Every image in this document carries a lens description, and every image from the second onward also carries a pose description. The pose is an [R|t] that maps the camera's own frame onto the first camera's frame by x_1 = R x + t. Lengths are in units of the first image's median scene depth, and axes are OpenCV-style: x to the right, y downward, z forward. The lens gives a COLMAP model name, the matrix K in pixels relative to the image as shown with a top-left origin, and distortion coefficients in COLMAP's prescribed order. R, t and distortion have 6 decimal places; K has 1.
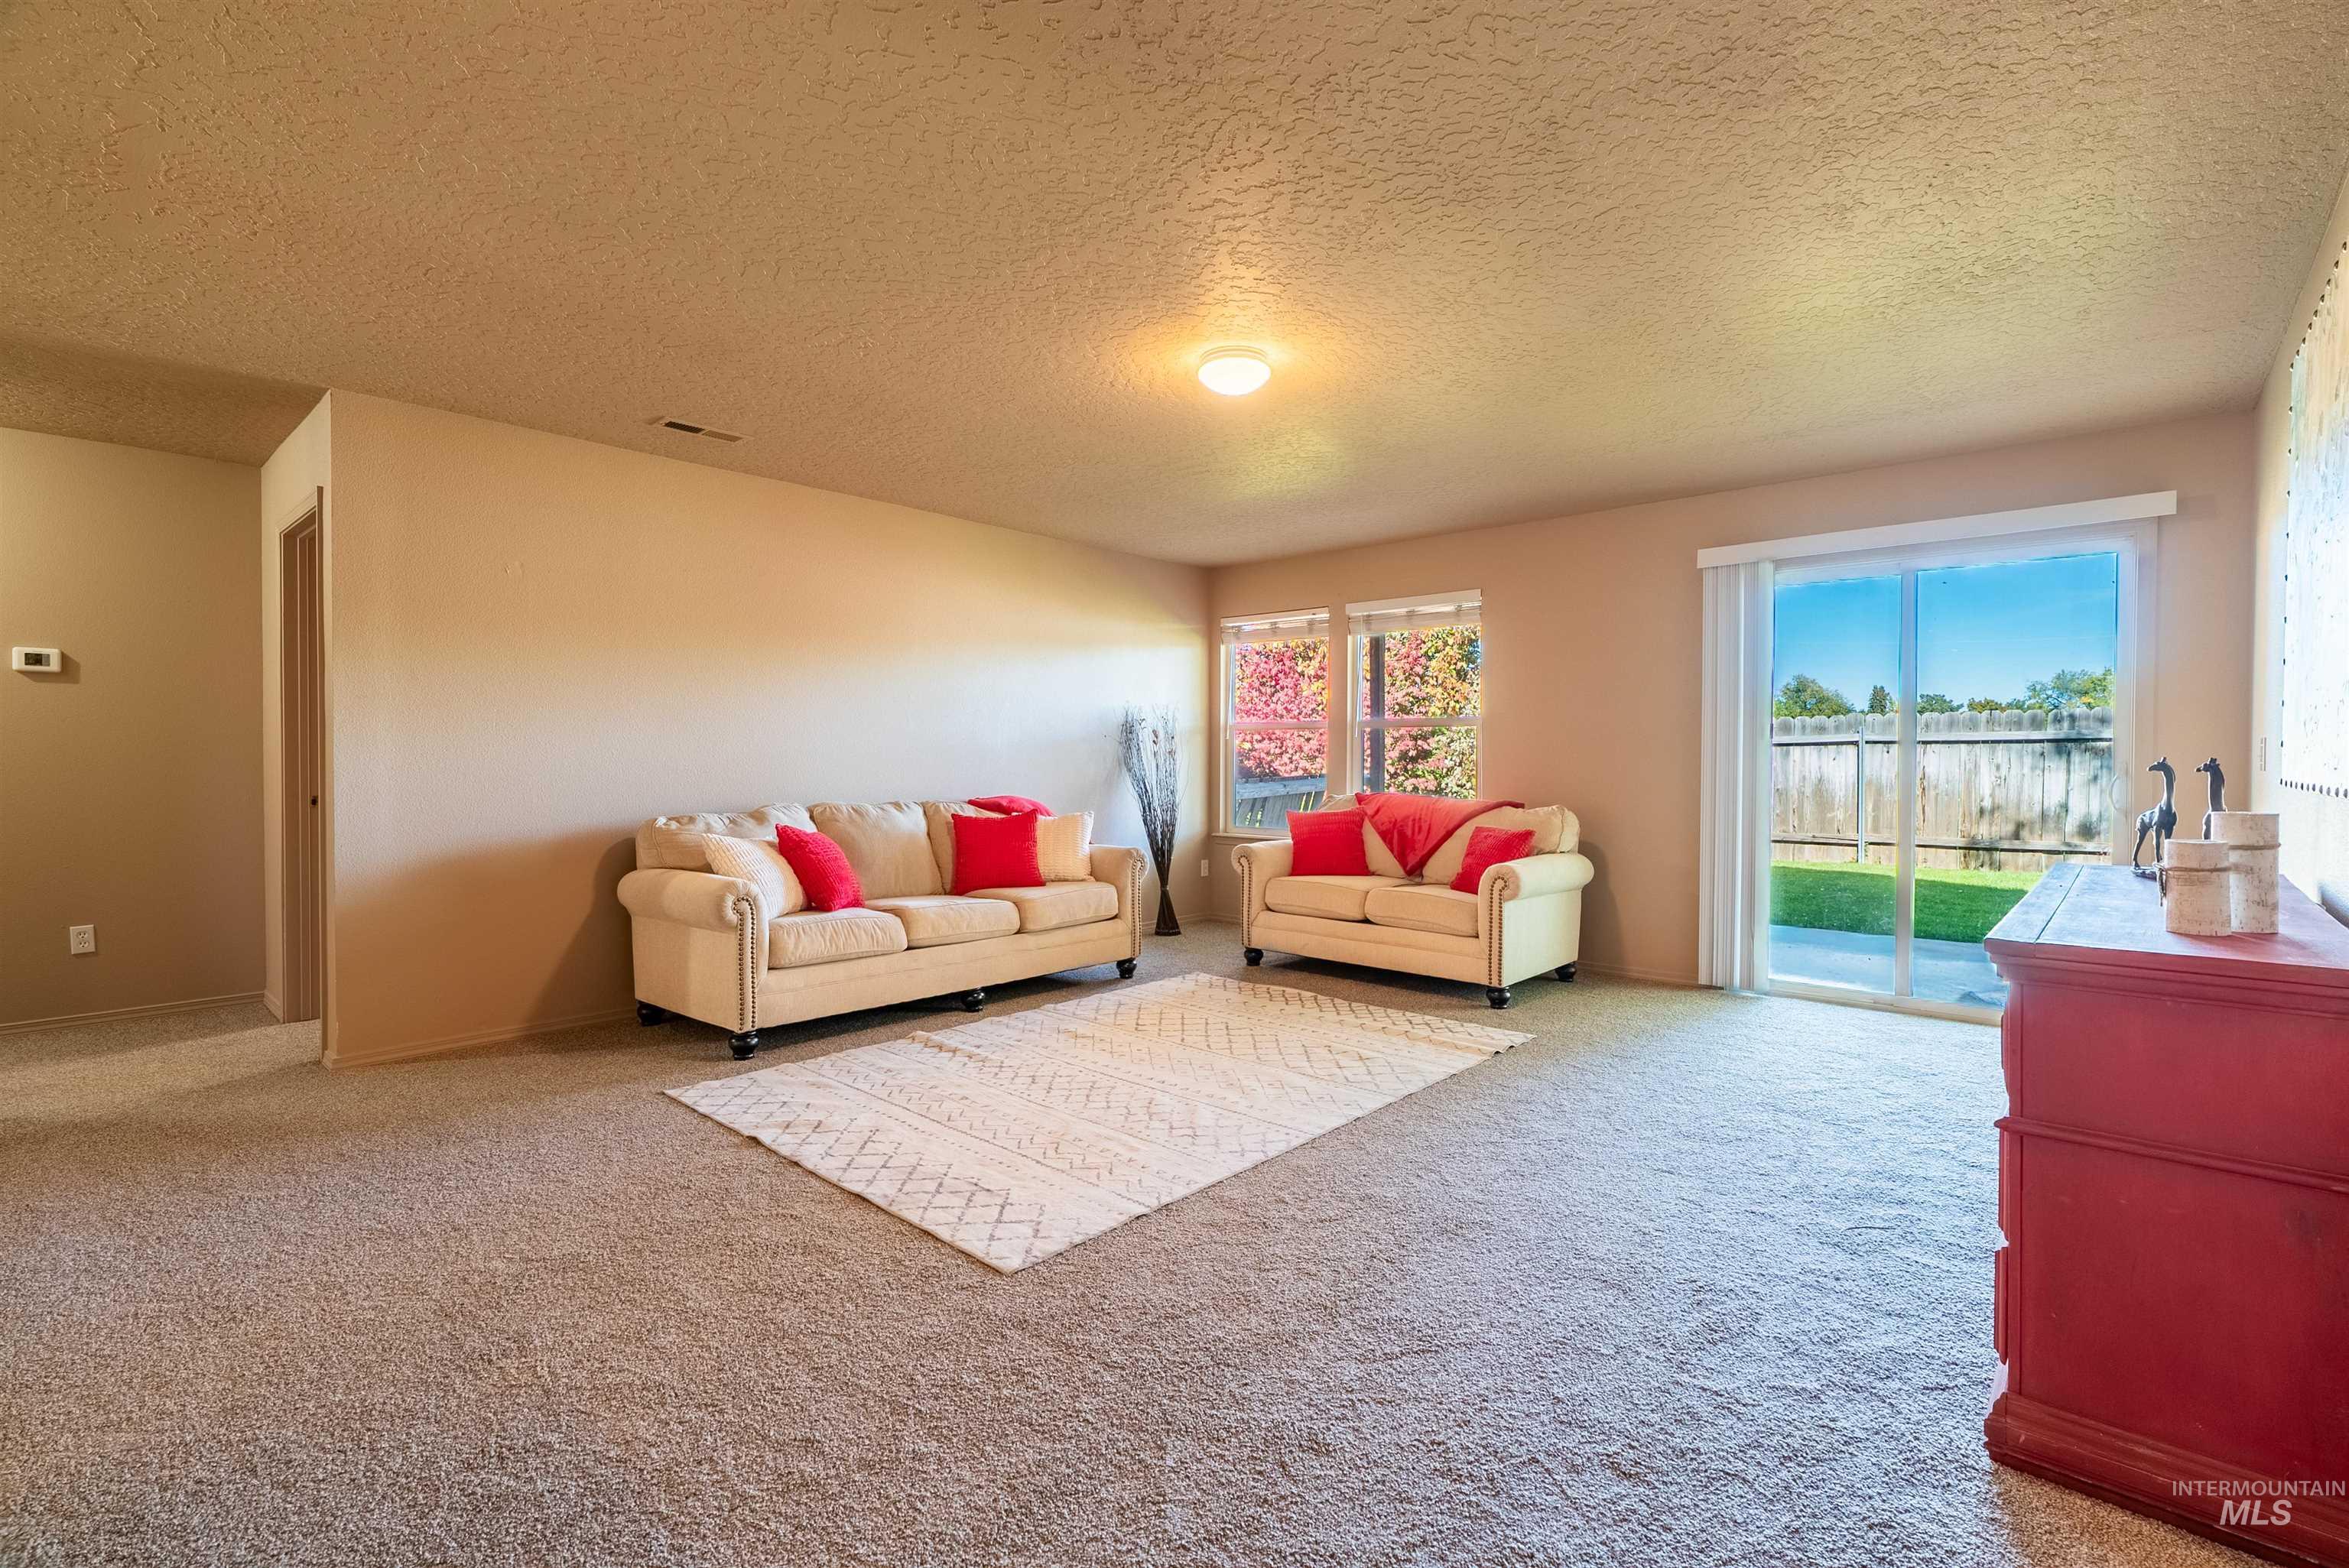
lens RADIAL K [[1052.7, 0, 1174.5], [0, 1052.7, 784.0], [0, 0, 1]] dist [-0.003388, -0.000205]
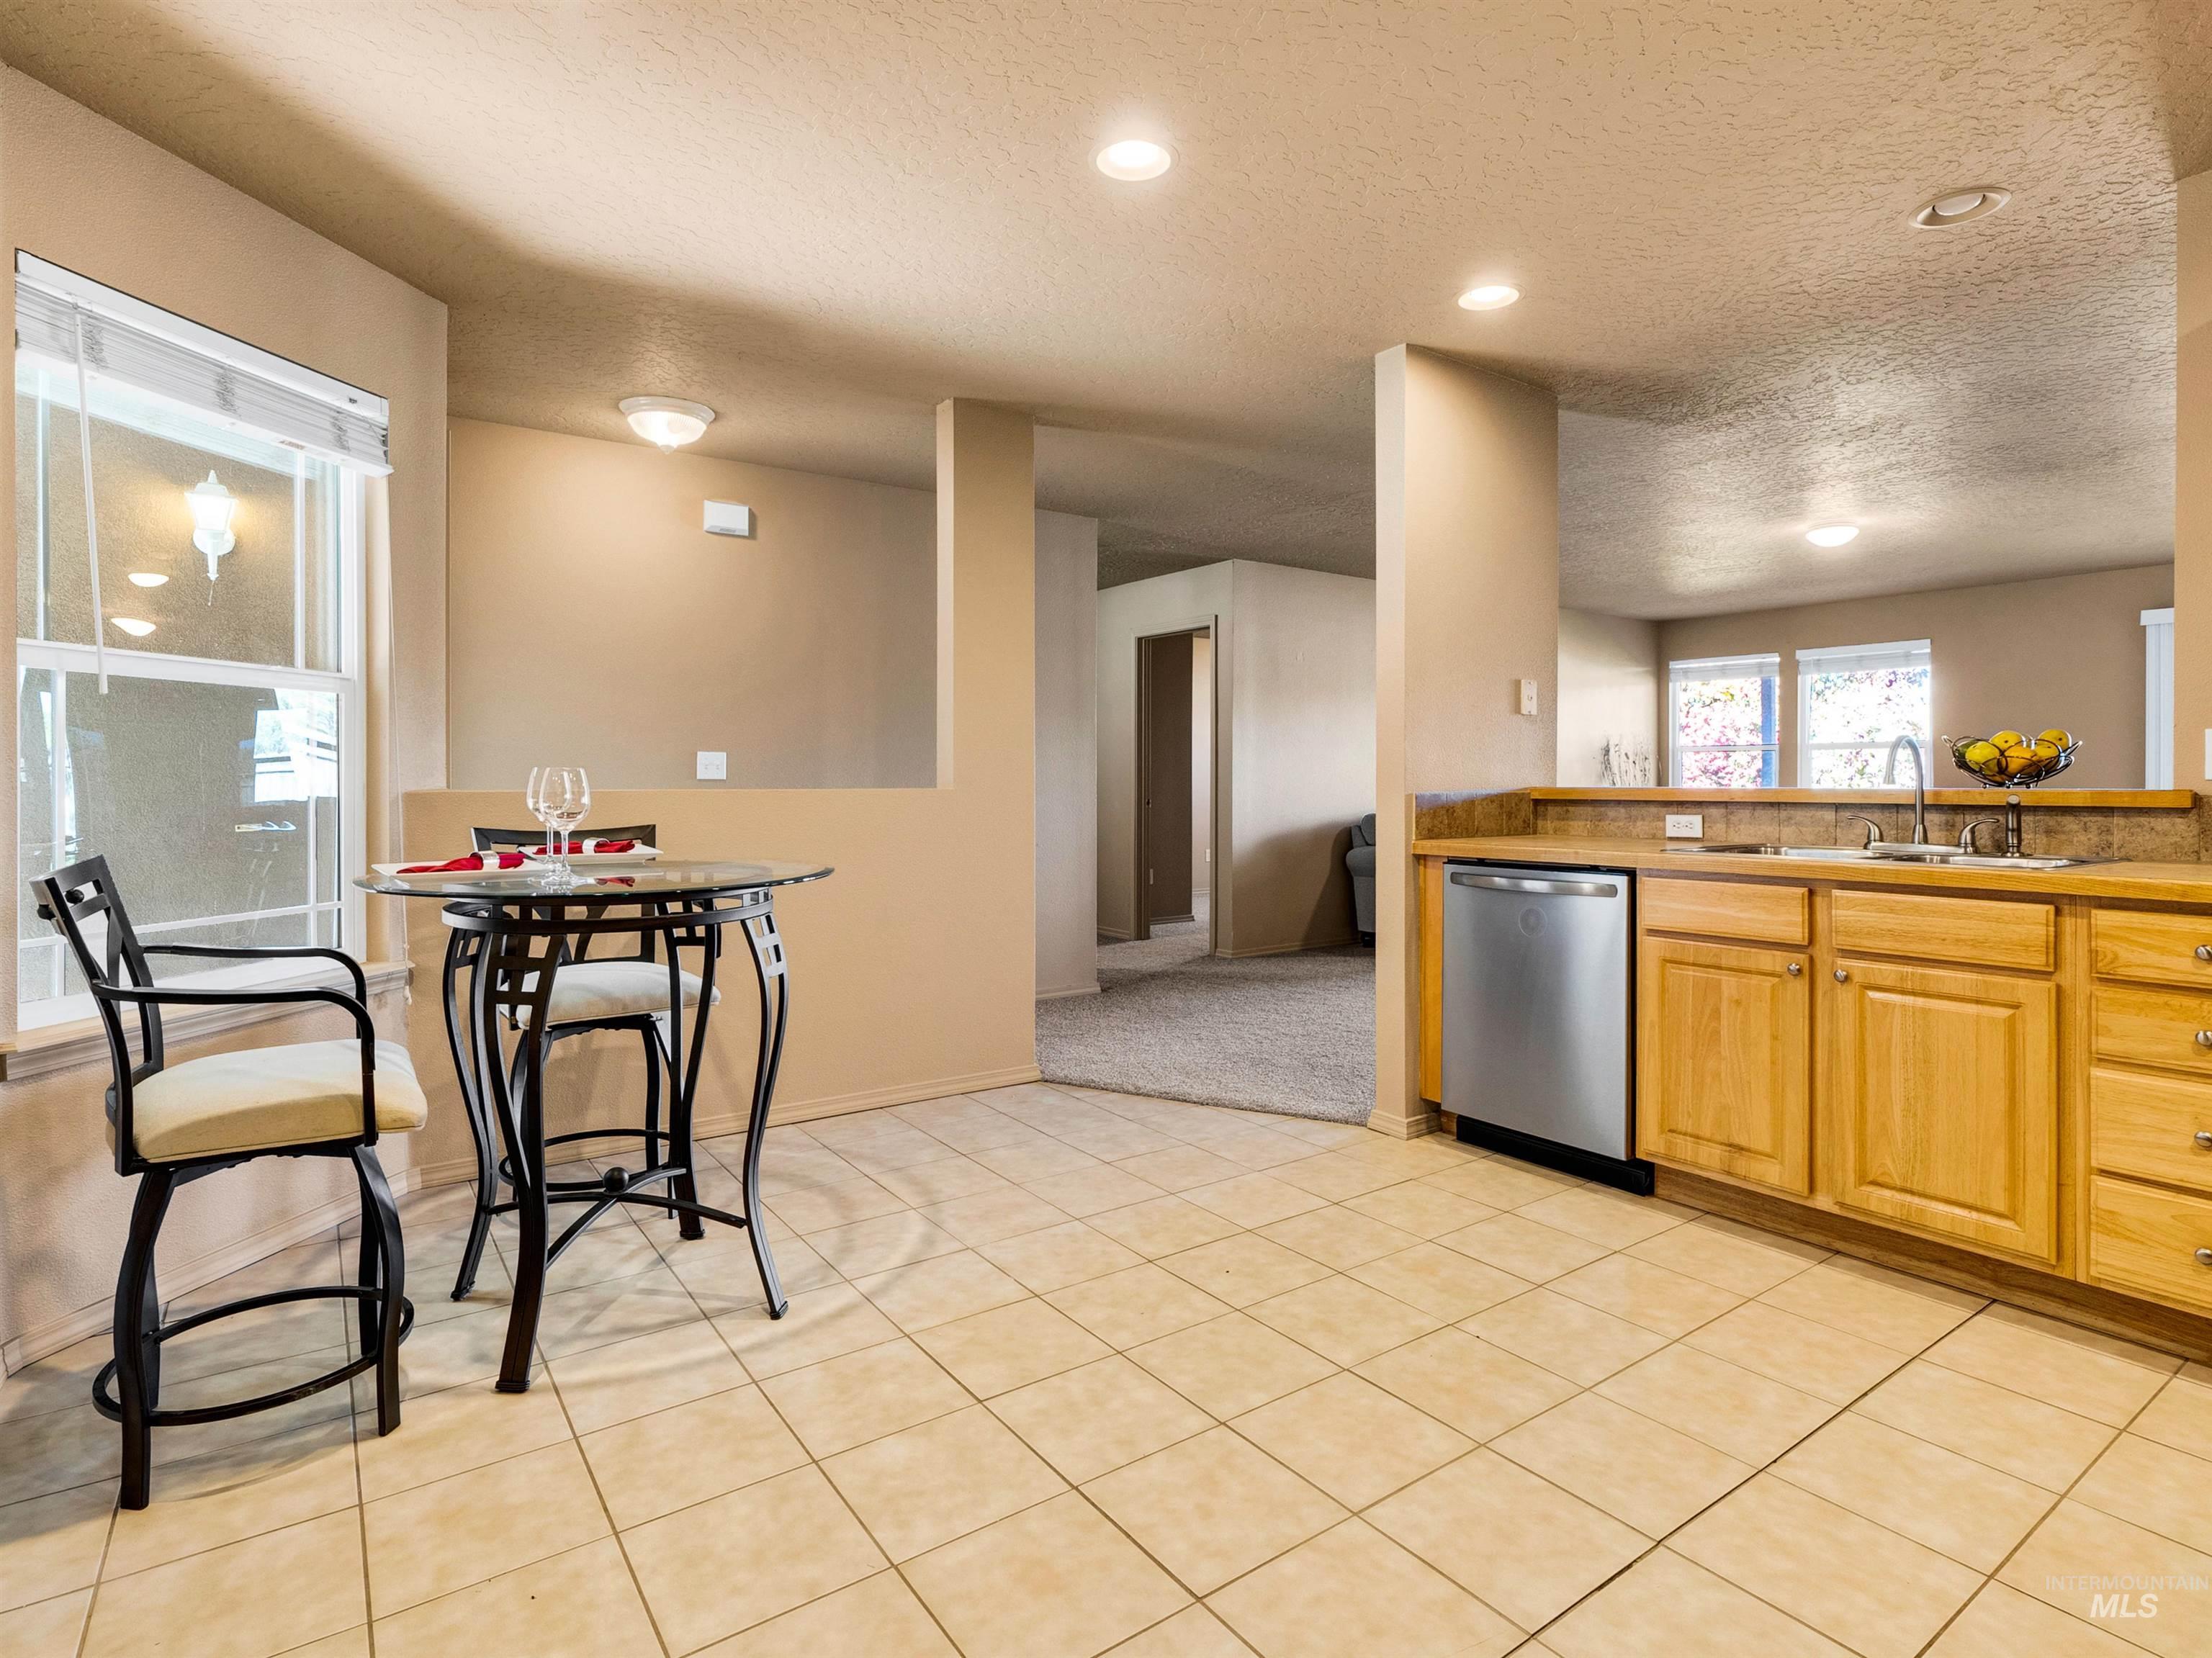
lens RADIAL K [[1139.6, 0, 1111.5], [0, 1139.6, 821.3], [0, 0, 1]] dist [-0.001136, 0.000140]
pose [[0.977387, 0.005323, -0.211392, -0.633672], [-0.002320, 0.999893, 0.014448, 0.026966], [0.211446, -0.013631, 0.977295, -0.914606]]
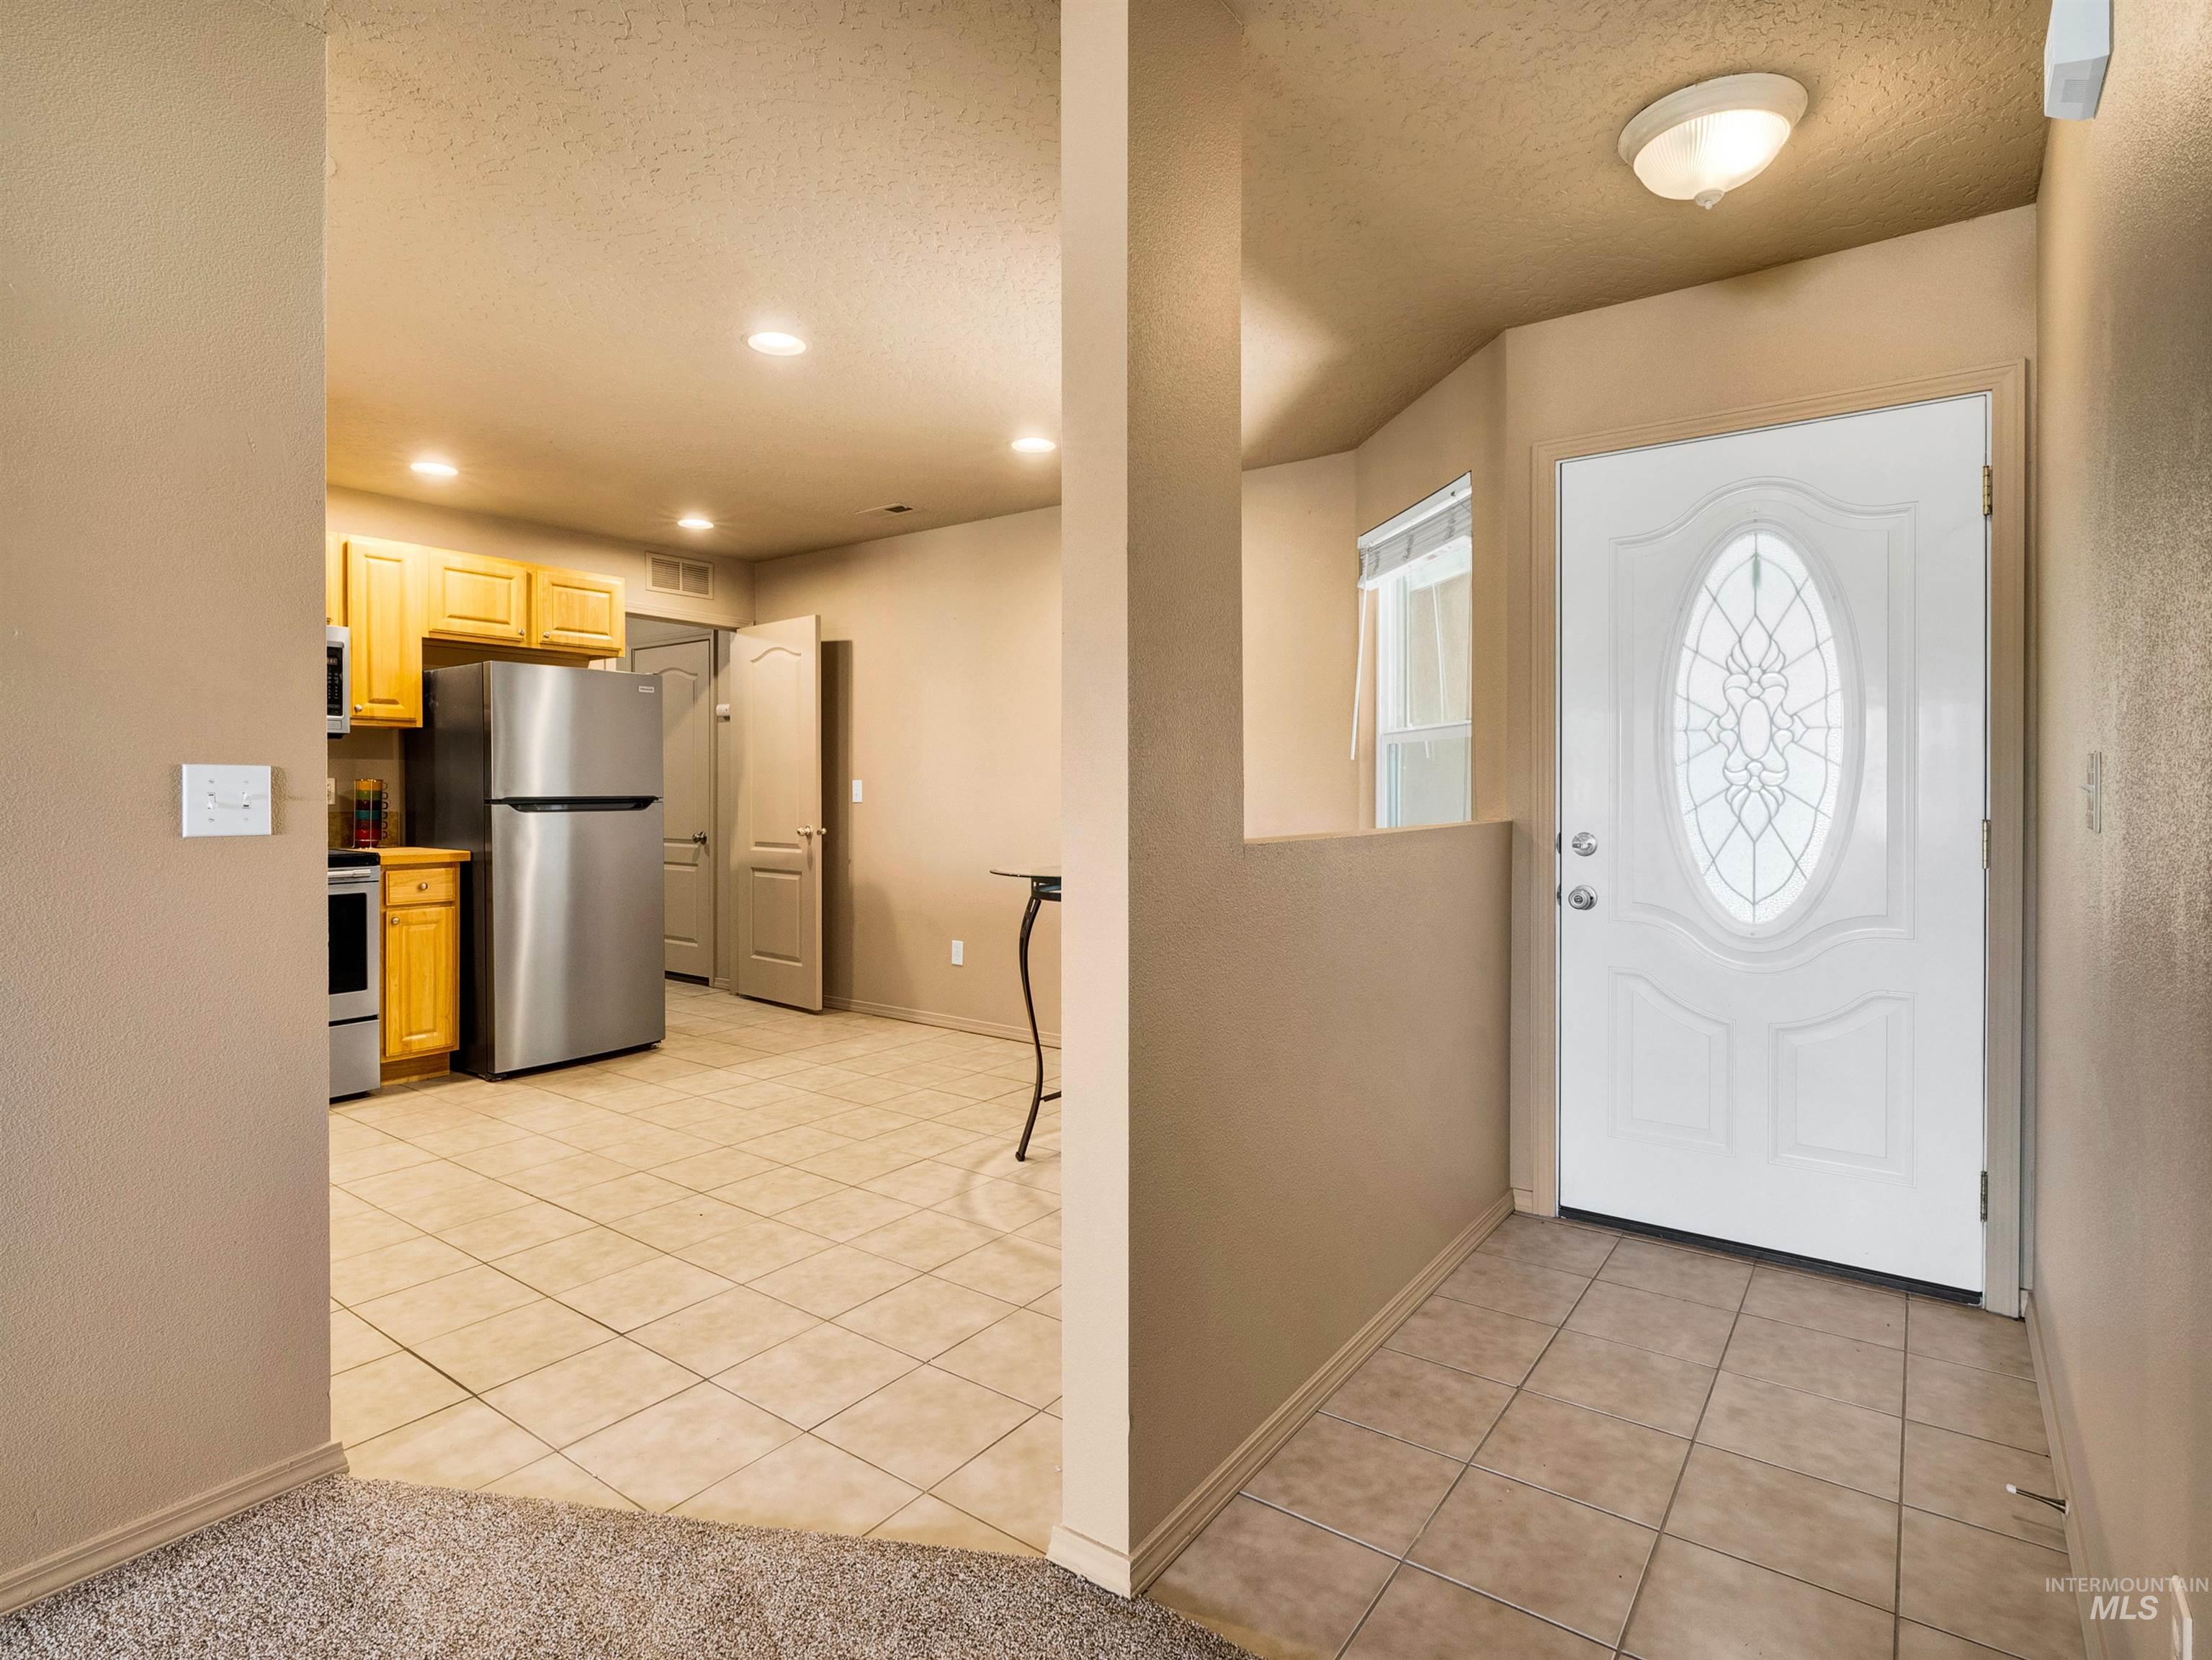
lens RADIAL K [[1136.8, 0, 1102.5], [0, 1136.8, 805.7], [0, 0, 1]] dist [-0.009833, 0.001897]
pose [[-0.993918, -0.000617, -0.110119, -0.931839], [-0.004759, 0.999291, 0.037355, -0.028804], [0.110017, 0.037652, -0.993216, 0.735306]]
